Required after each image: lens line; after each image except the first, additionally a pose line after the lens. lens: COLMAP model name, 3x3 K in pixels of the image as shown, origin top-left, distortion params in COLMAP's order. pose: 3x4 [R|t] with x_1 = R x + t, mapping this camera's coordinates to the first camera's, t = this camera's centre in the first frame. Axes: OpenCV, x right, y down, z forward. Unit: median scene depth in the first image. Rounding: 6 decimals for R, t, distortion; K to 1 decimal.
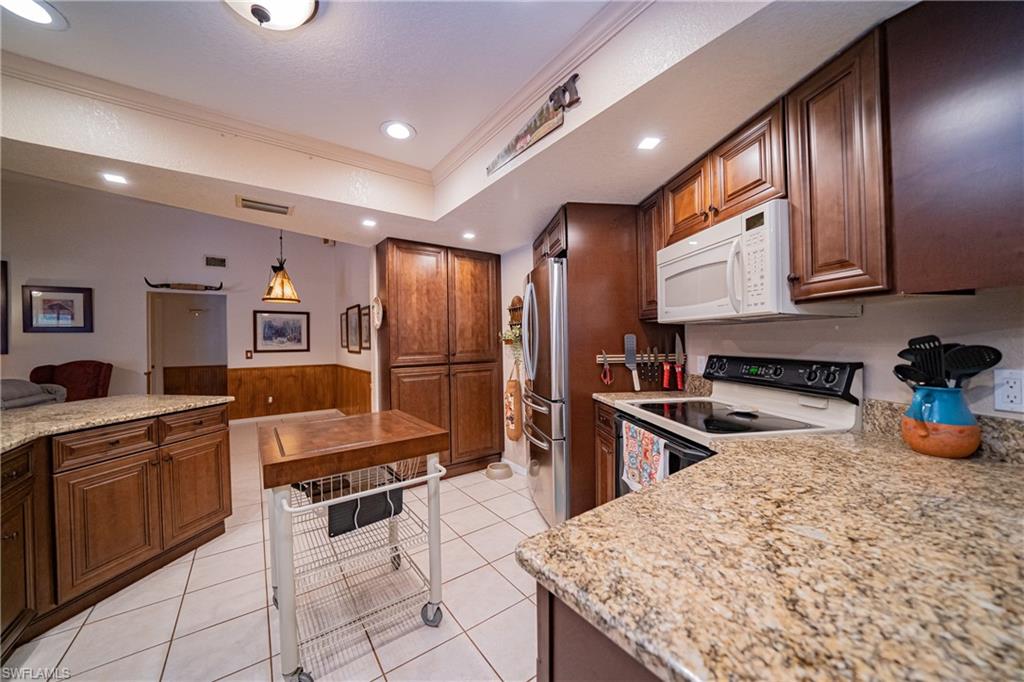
lens RADIAL K [[356.9, 0, 516.3], [0, 356.9, 339.1], [0, 0, 1]] dist [-0.021355, 0.002070]
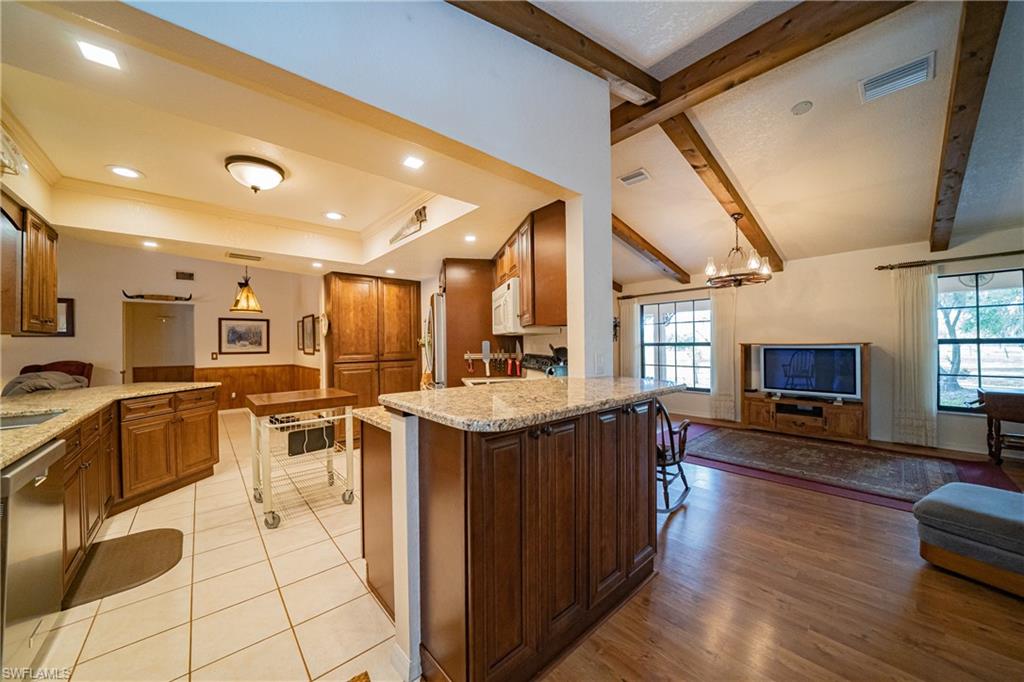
lens RADIAL K [[356.9, 0, 514.5], [0, 356.9, 340.5], [0, 0, 1]] dist [-0.021355, 0.002070]
pose [[0.996028, 0.002168, 0.089020, 0.227113], [-0.001750, 0.999987, -0.004767, -0.006175], [-0.089029, 0.004592, 0.996018, -0.450350]]
